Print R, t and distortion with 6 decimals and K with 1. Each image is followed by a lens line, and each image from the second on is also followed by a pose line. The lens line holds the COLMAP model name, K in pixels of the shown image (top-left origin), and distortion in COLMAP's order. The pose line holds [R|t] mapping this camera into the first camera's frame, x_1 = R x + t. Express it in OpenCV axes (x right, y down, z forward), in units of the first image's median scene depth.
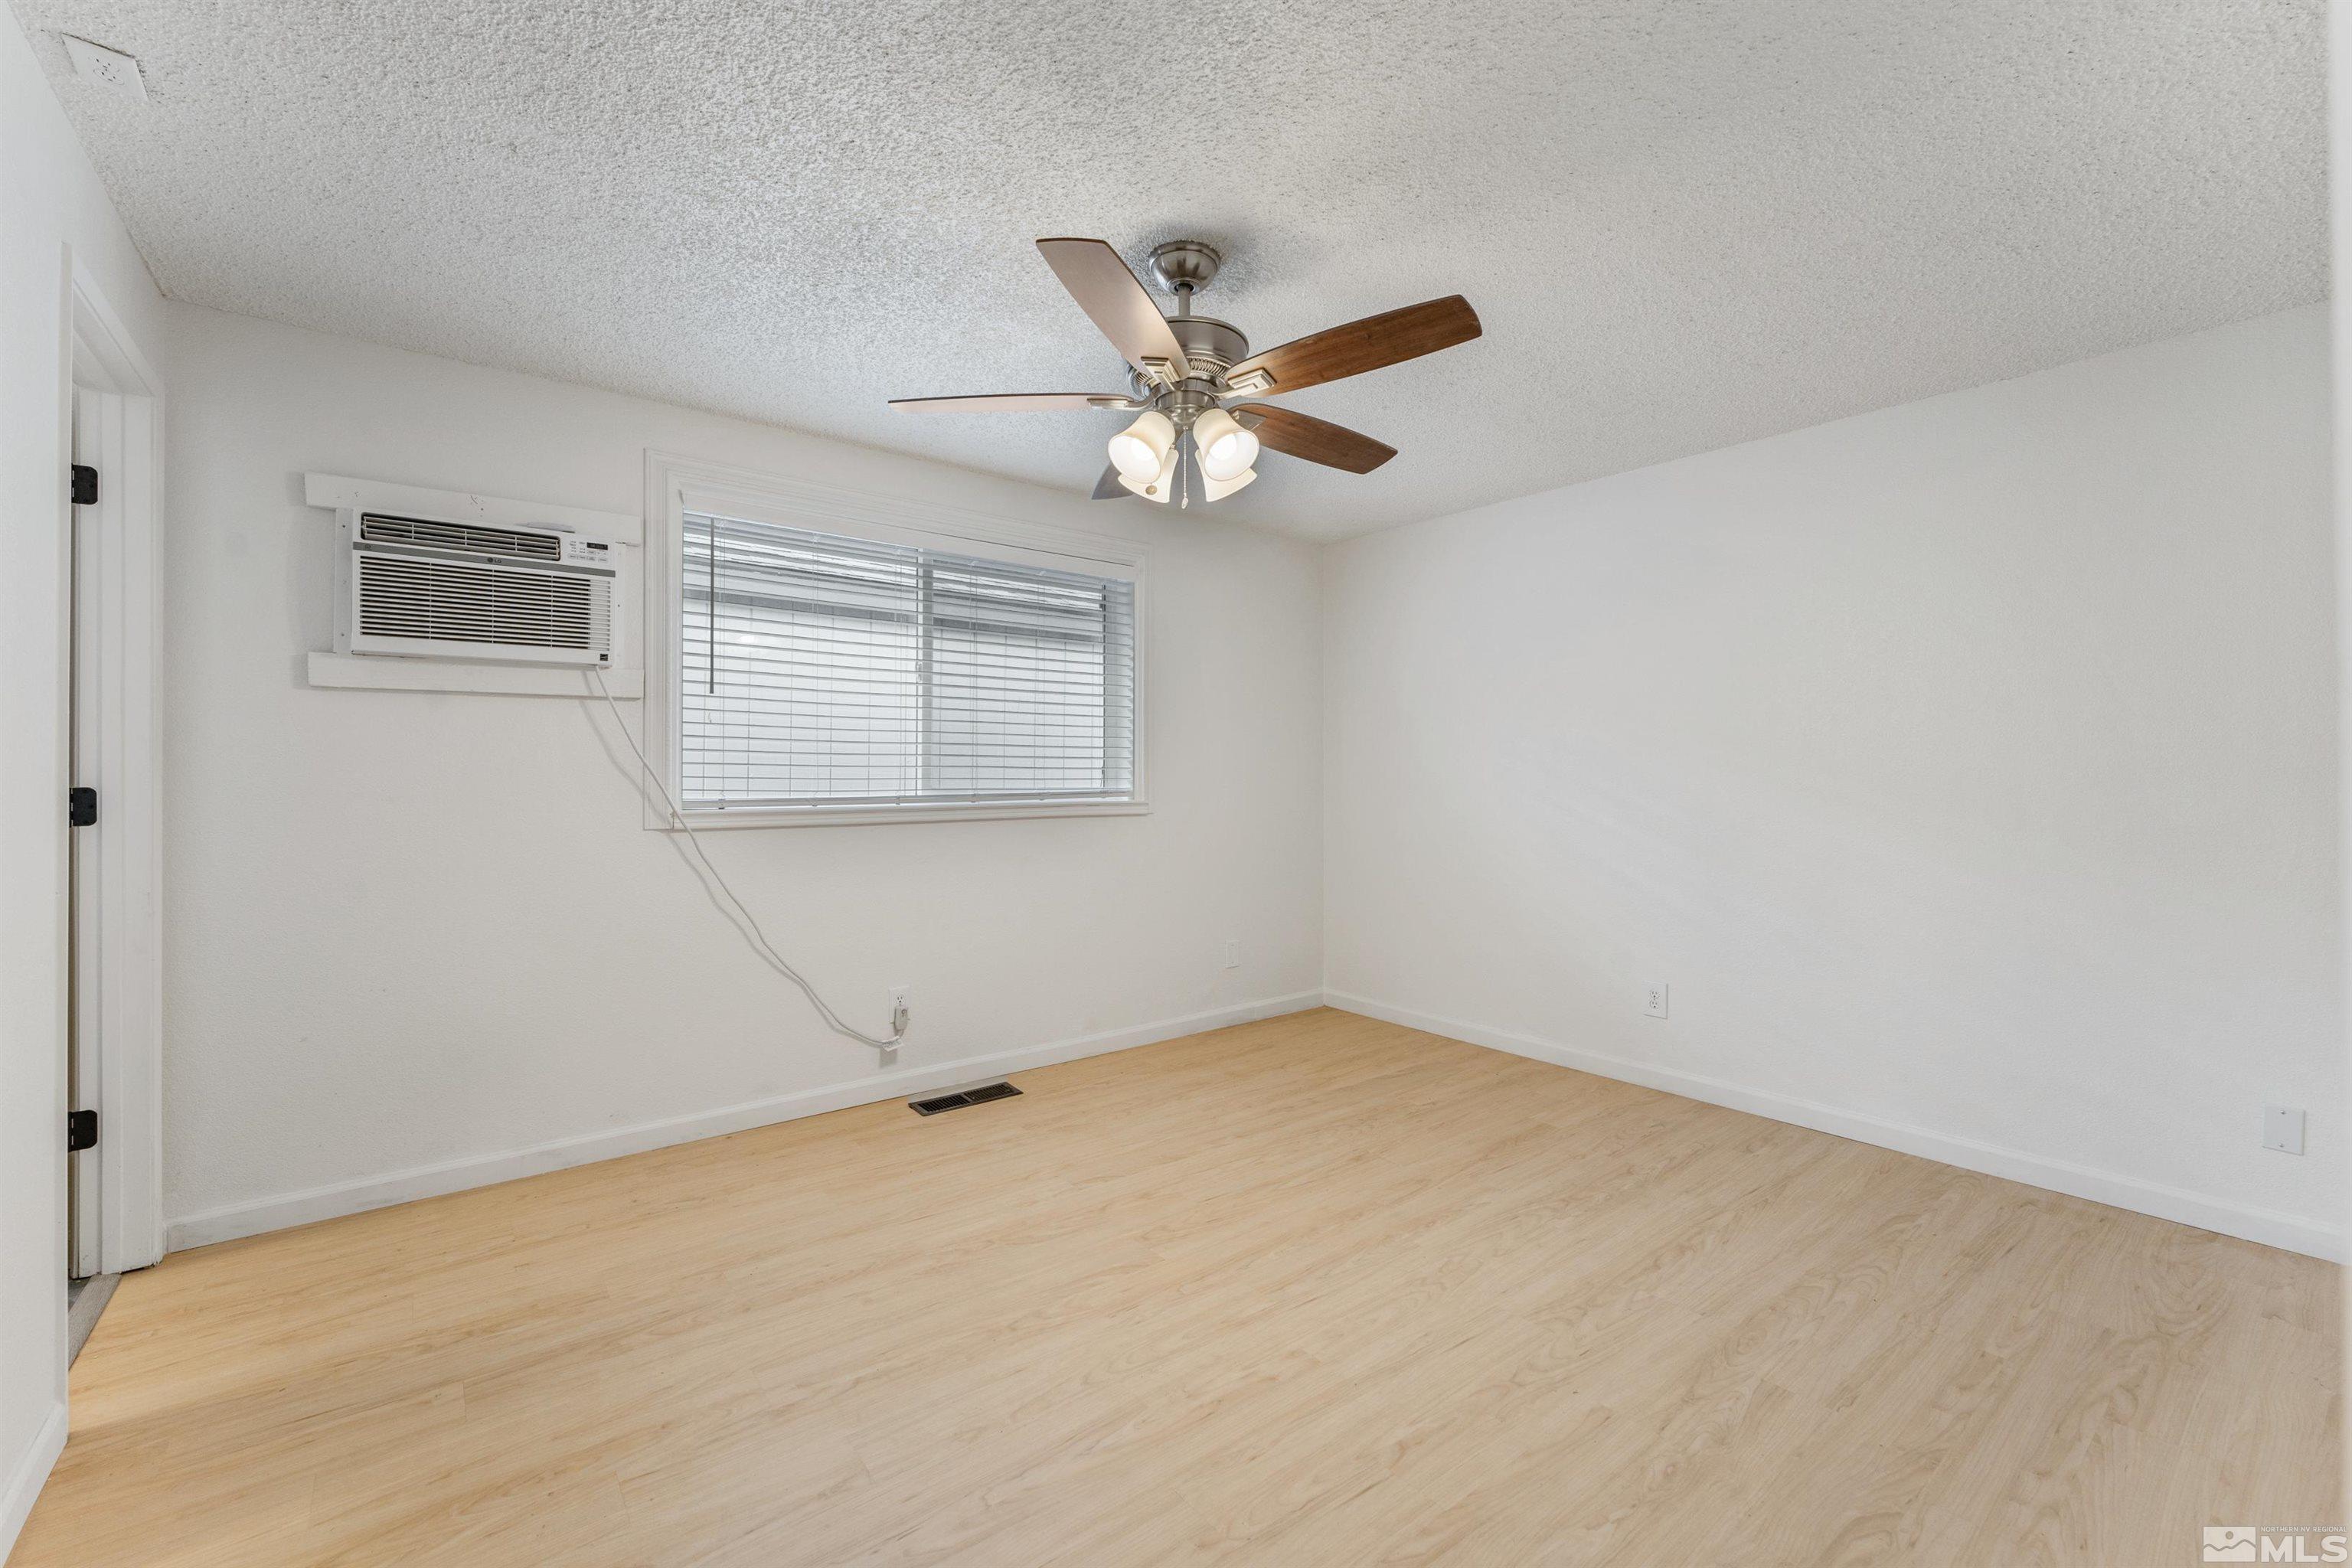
lens RADIAL K [[946.8, 0, 1177.6], [0, 946.8, 773.2], [0, 0, 1]] dist [0.002589, -0.000045]
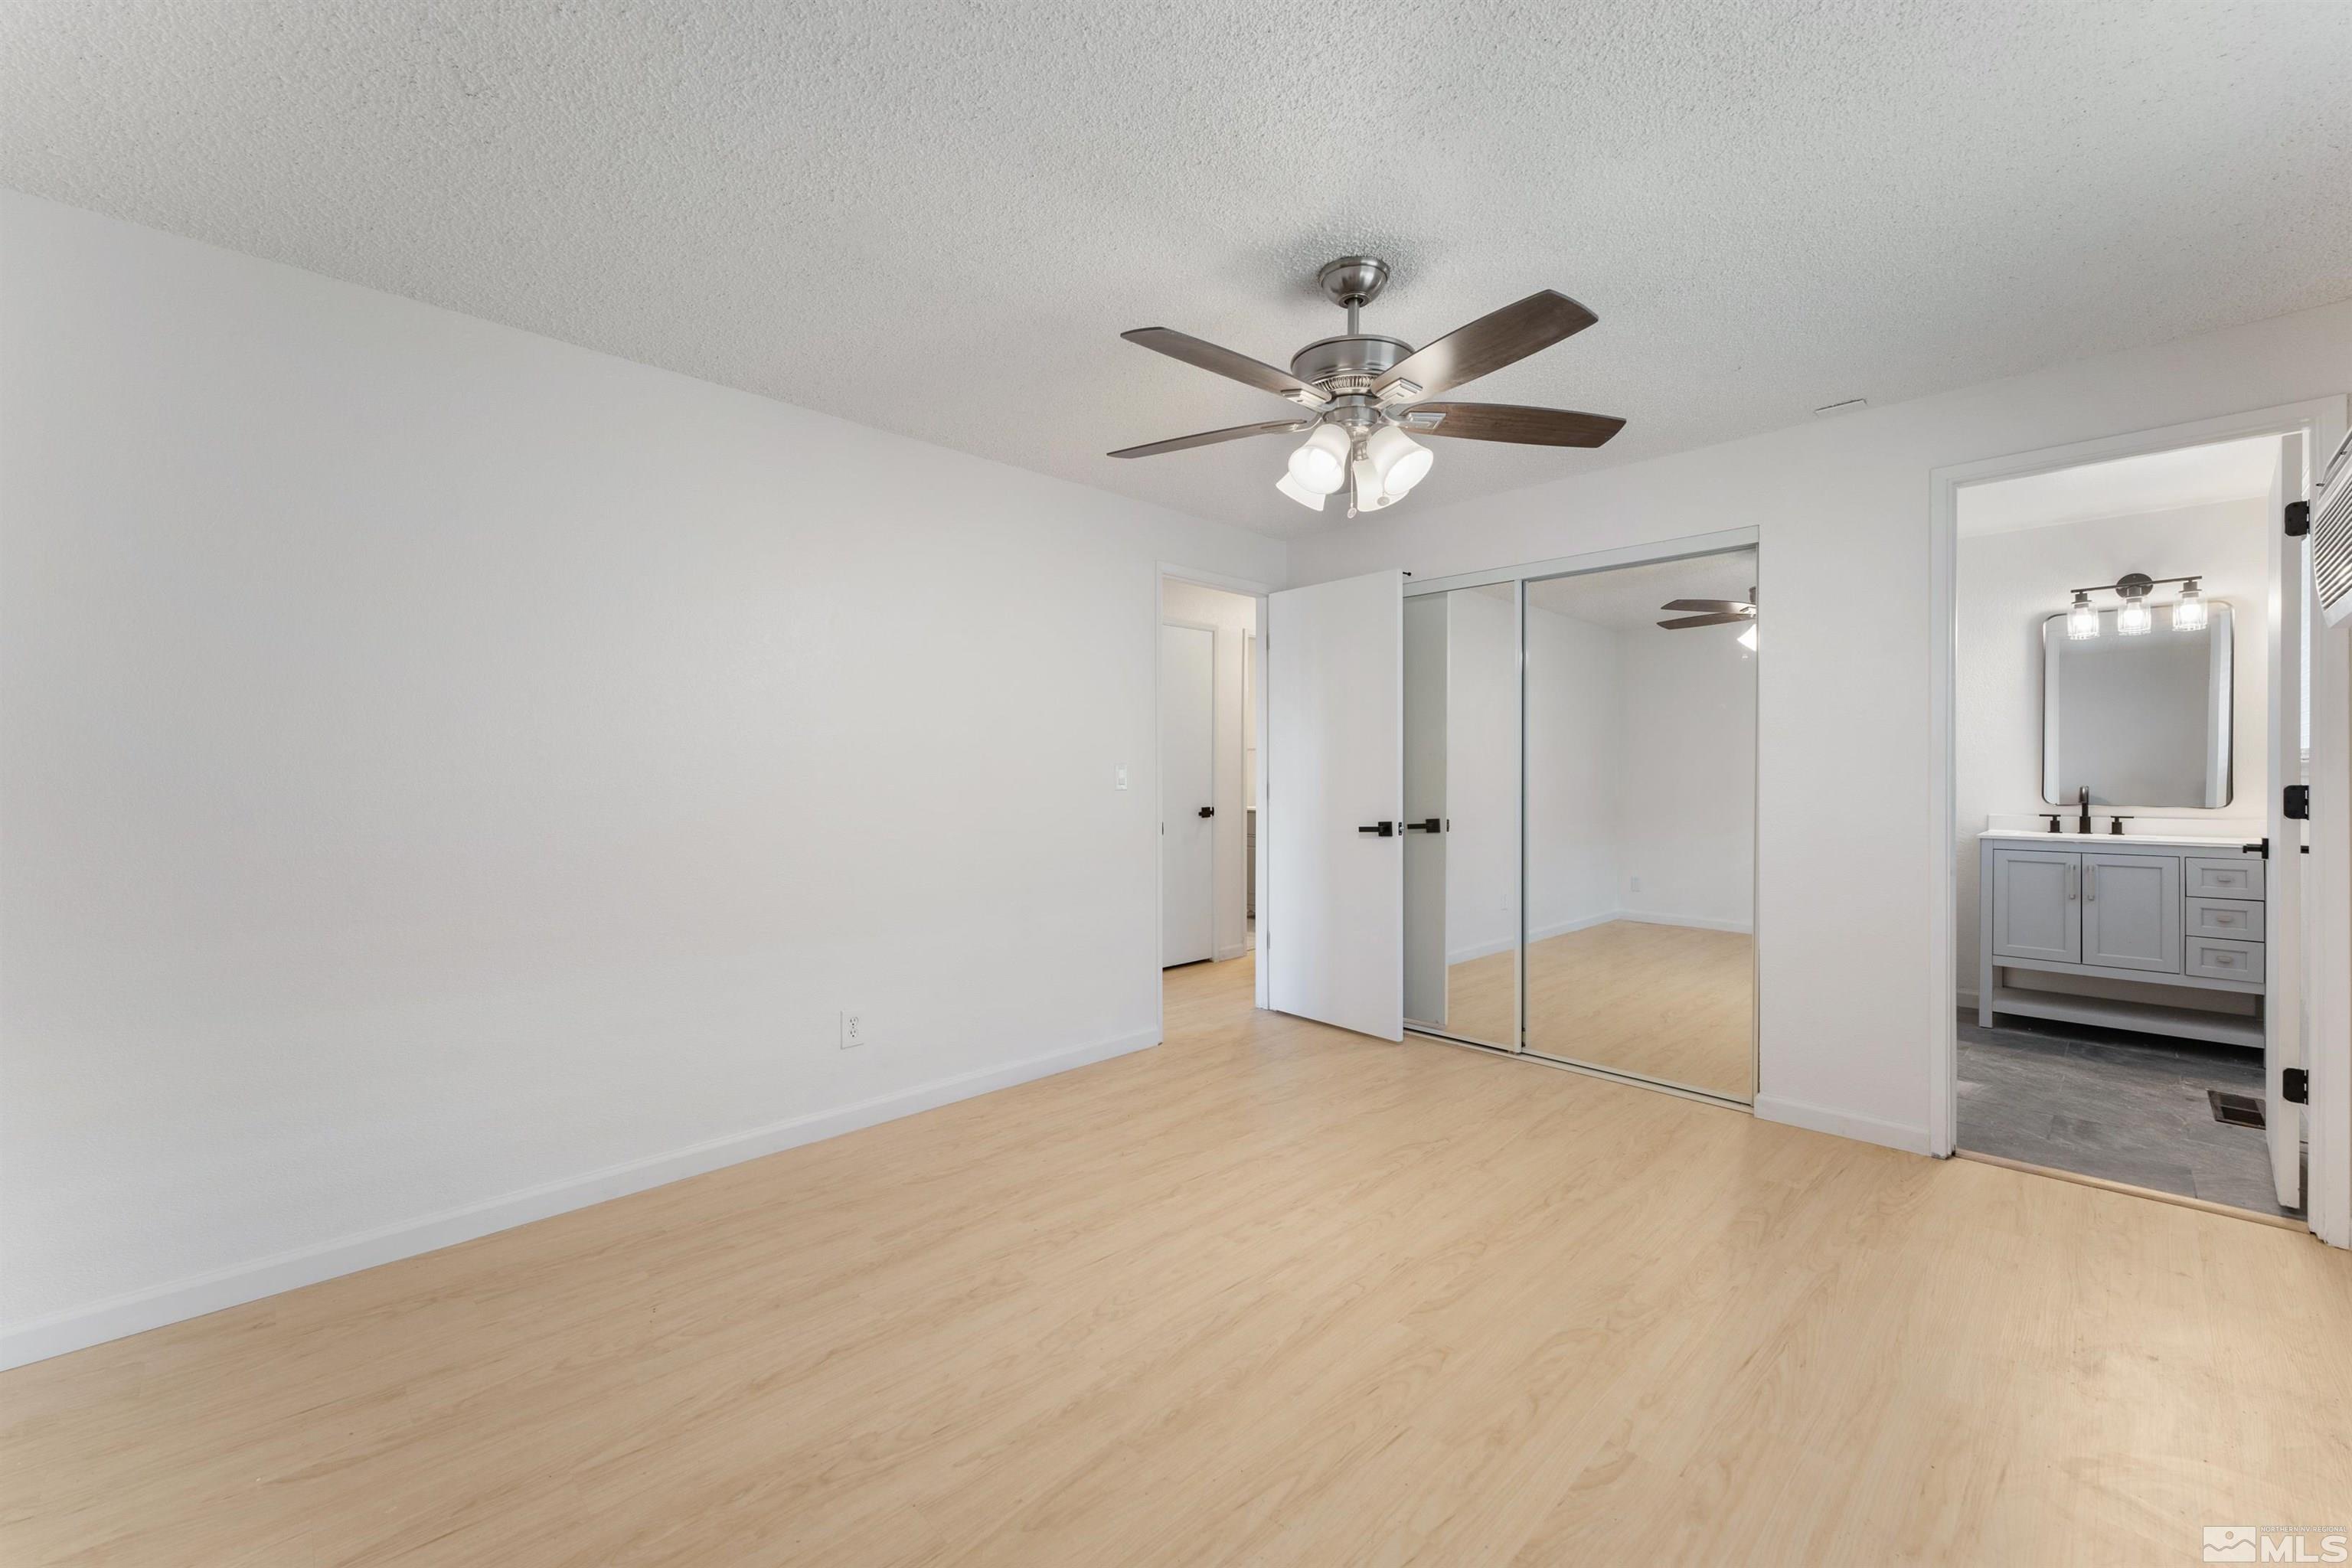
lens RADIAL K [[946.8, 0, 1174.0], [0, 946.8, 782.2], [0, 0, 1]] dist [0.002589, -0.000045]
pose [[-0.994493, -0.000701, -0.104805, 0.314107], [-0.001636, 0.999960, 0.008831, 0.002182], [0.104794, 0.008954, -0.994454, 2.023705]]
